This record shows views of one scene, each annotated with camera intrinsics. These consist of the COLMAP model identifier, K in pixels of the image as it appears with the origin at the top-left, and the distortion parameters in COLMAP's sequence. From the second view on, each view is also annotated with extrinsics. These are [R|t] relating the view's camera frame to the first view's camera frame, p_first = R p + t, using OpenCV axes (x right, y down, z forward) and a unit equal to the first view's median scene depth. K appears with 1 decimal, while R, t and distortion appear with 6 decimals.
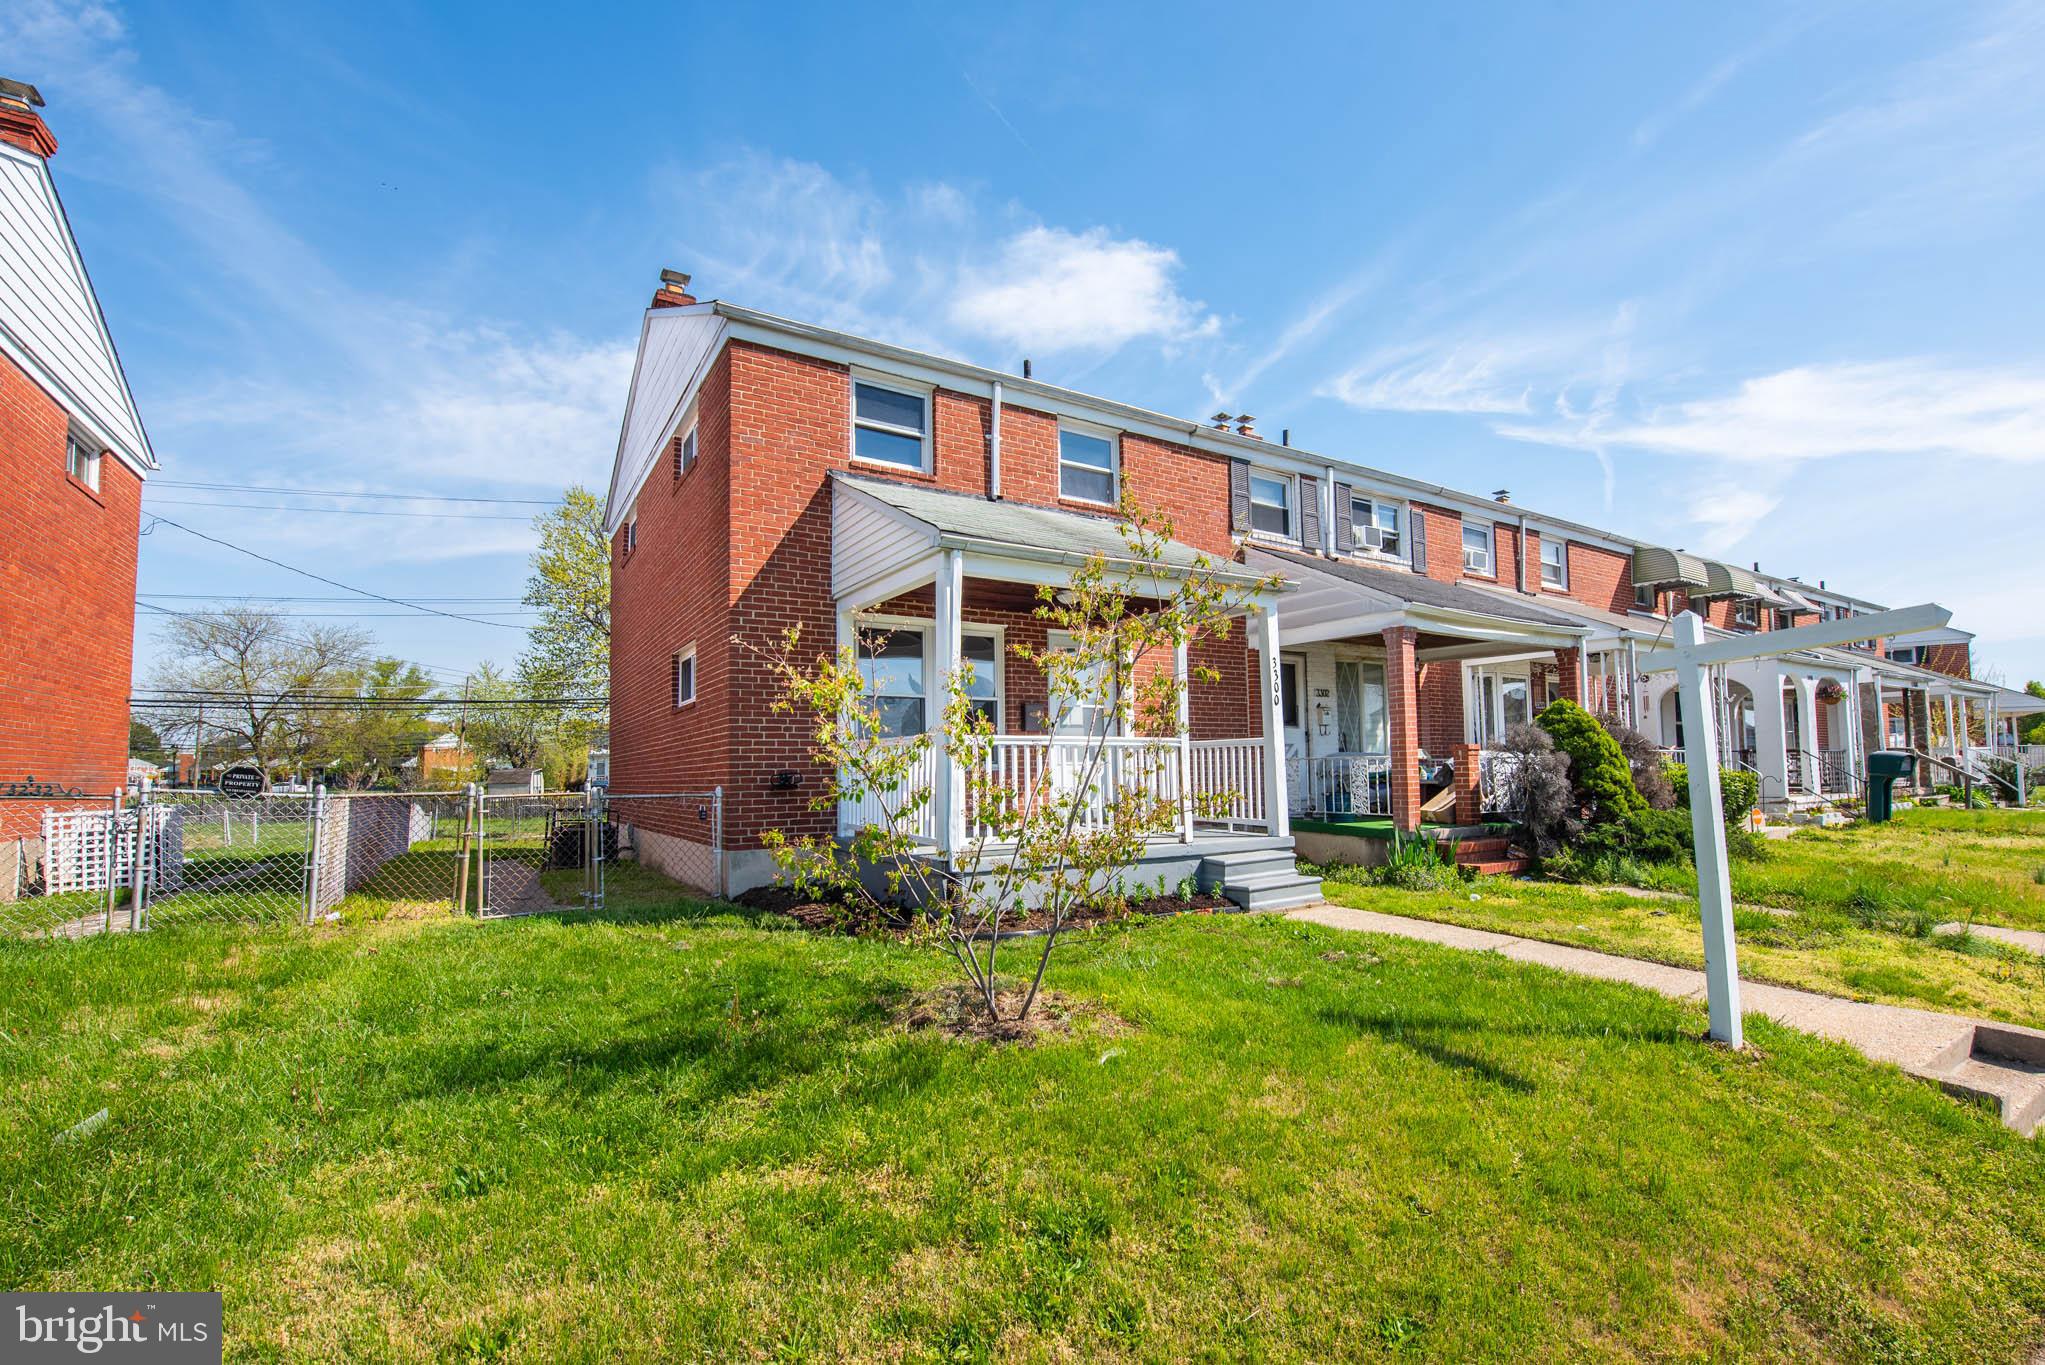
lens RADIAL K [[808.0, 0, 1007.3], [0, 808.0, 672.6], [0, 0, 1]] dist [0.007462, -0.000135]
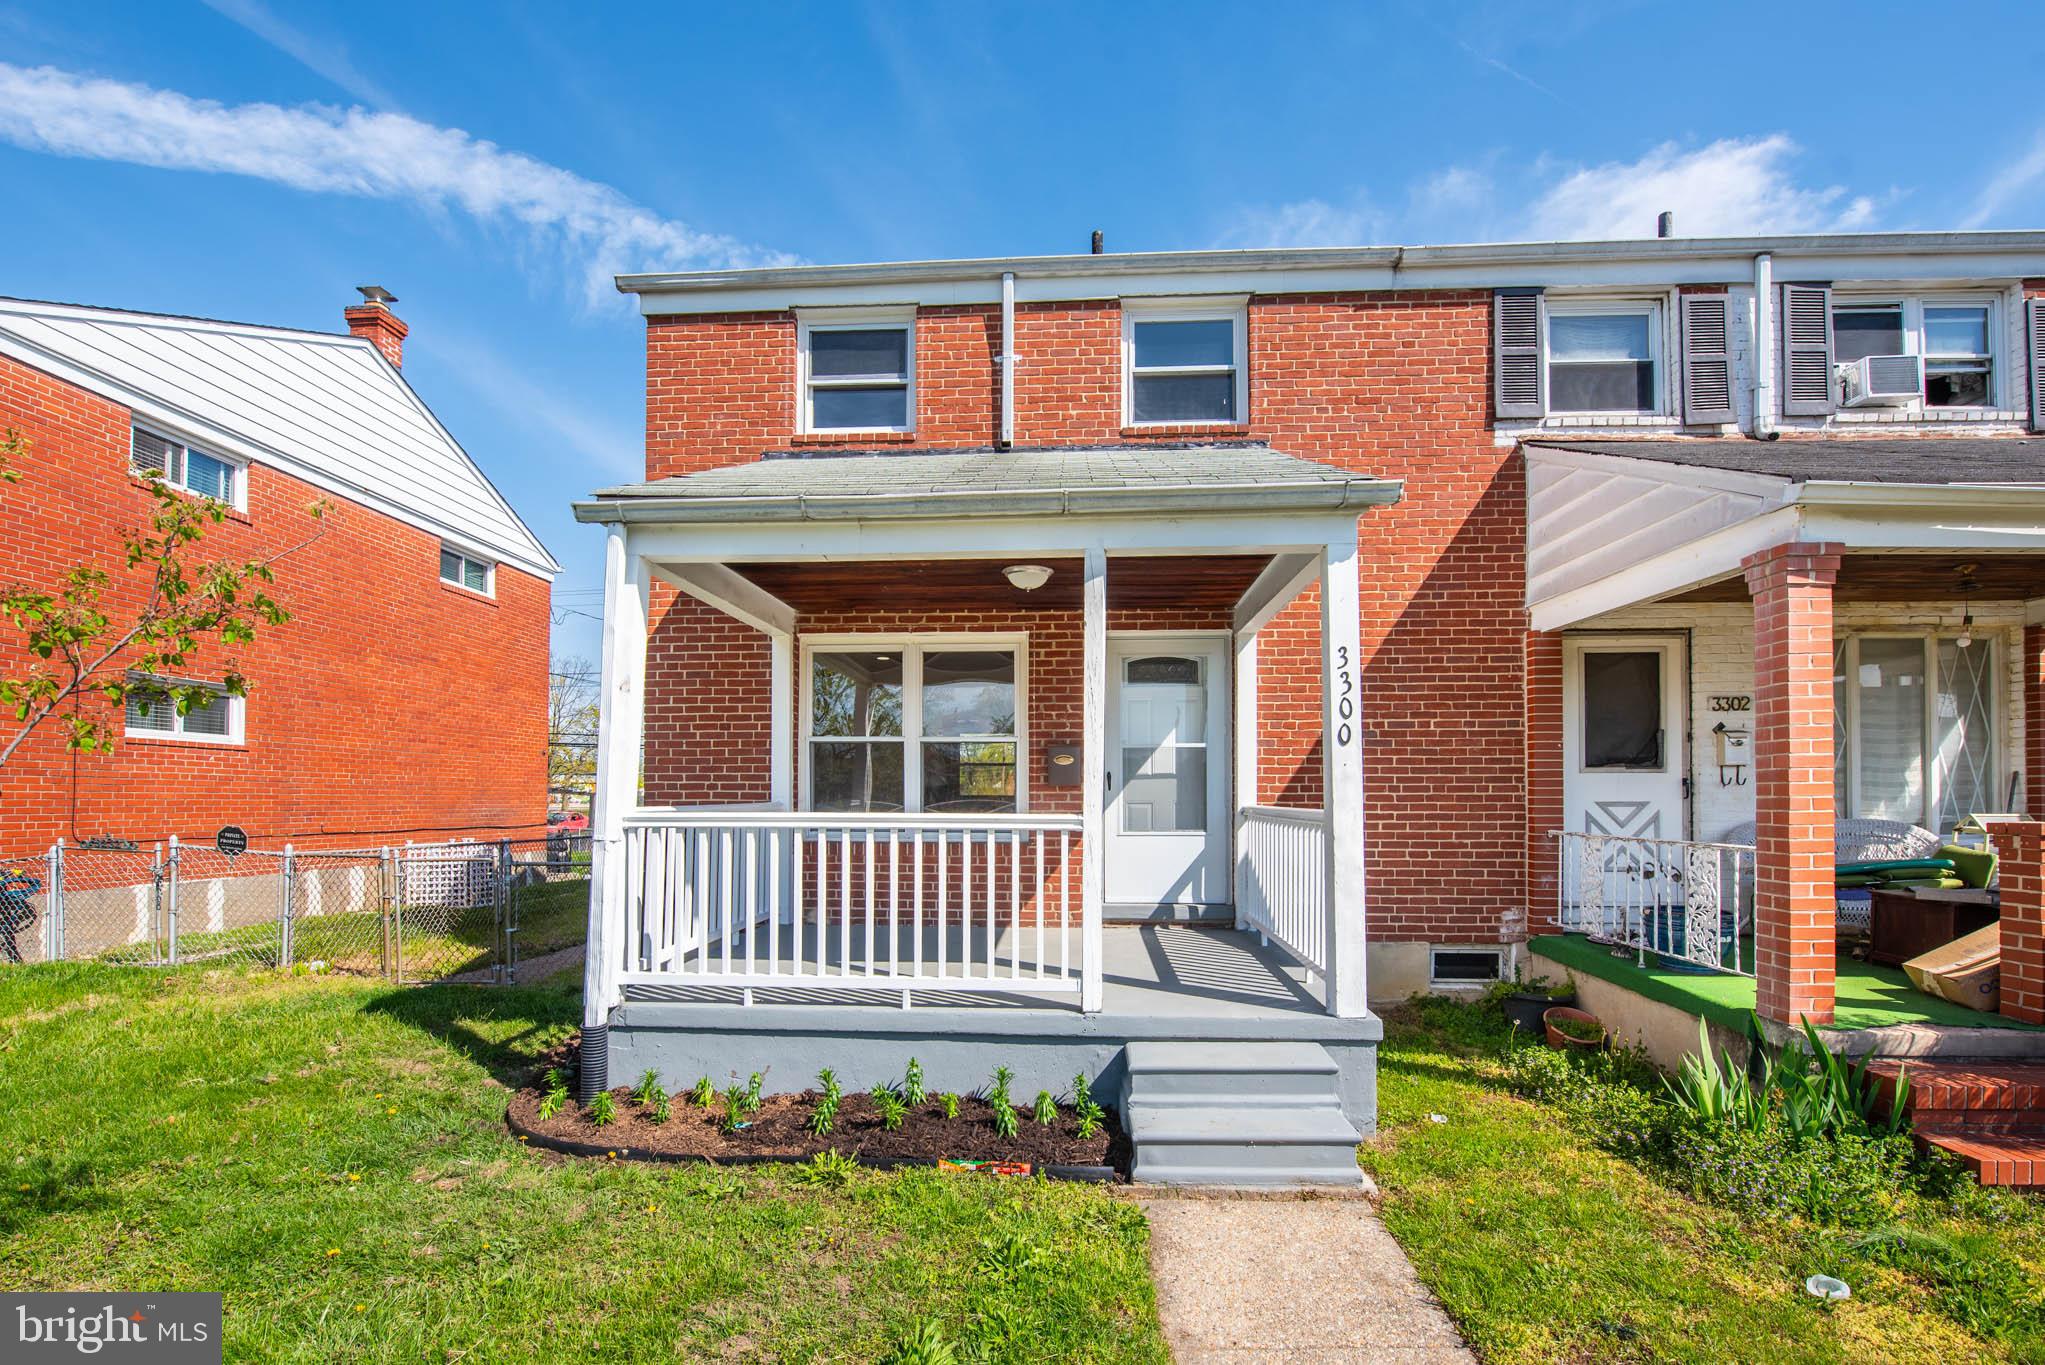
lens RADIAL K [[805.4, 0, 1020.5], [0, 805.4, 749.1], [0, 0, 1]] dist [0.000086, -0.004110]
pose [[0.844829, -0.017846, -0.534738, 0.344432], [0.051777, 0.997480, 0.048513, 0.007233], [0.532525, -0.068673, 0.843624, 0.397181]]
